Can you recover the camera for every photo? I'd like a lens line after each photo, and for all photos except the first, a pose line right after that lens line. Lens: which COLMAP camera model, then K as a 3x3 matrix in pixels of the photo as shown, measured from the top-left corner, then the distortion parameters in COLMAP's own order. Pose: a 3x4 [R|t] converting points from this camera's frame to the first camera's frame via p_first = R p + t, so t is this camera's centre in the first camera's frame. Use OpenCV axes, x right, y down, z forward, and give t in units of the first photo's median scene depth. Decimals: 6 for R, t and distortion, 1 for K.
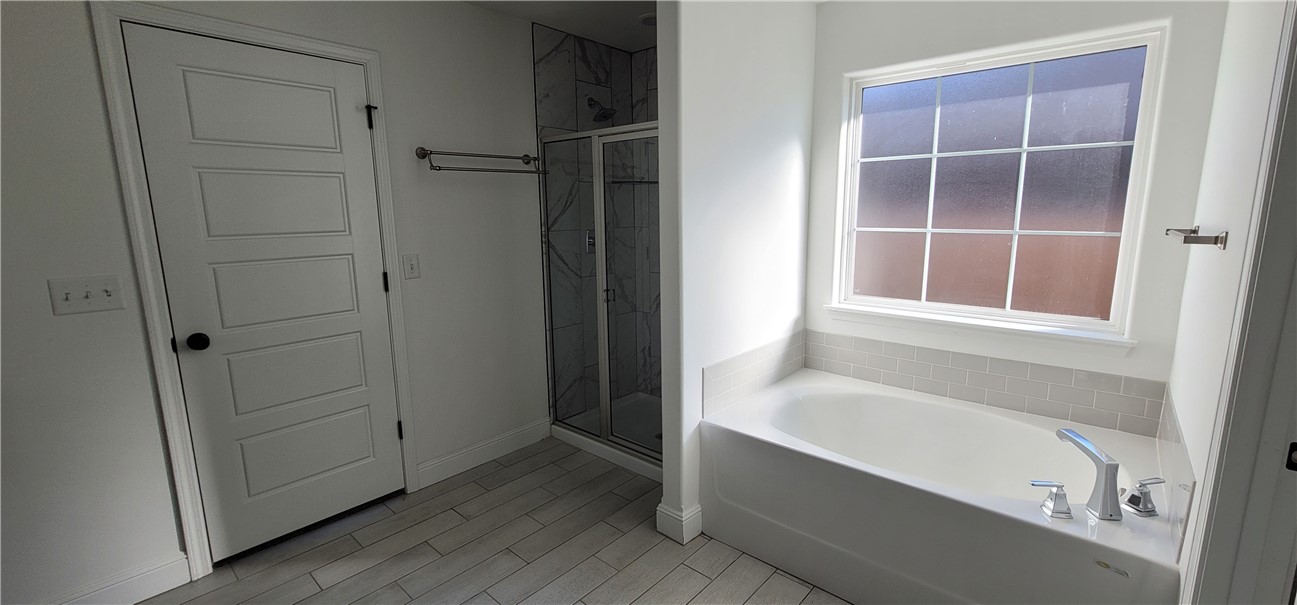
lens RADIAL K [[527.4, 0, 656.5], [0, 527.4, 299.2], [0, 0, 1]] dist [-0.008419, 0.003436]
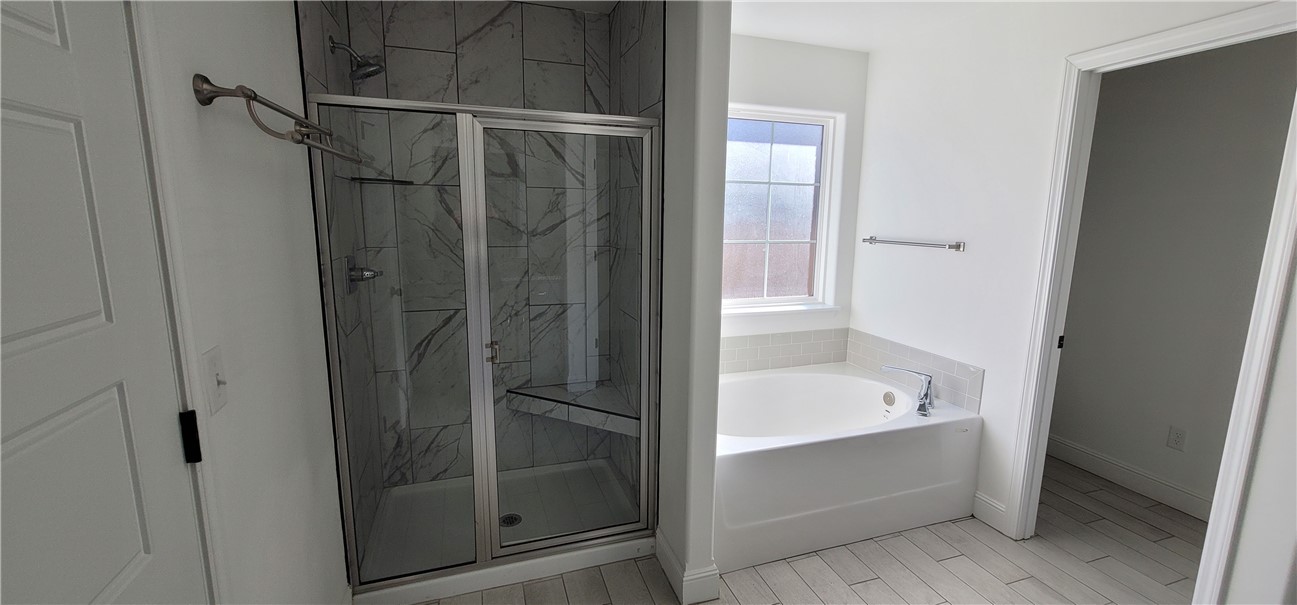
lens RADIAL K [[527.4, 0, 656.5], [0, 527.4, 299.2], [0, 0, 1]] dist [-0.008419, 0.003436]
pose [[0.501116, -0.126684, 0.856057, -0.650902], [0.129059, 0.989104, 0.070825, -0.109898], [-0.855702, 0.074990, 0.512006, 0.536868]]
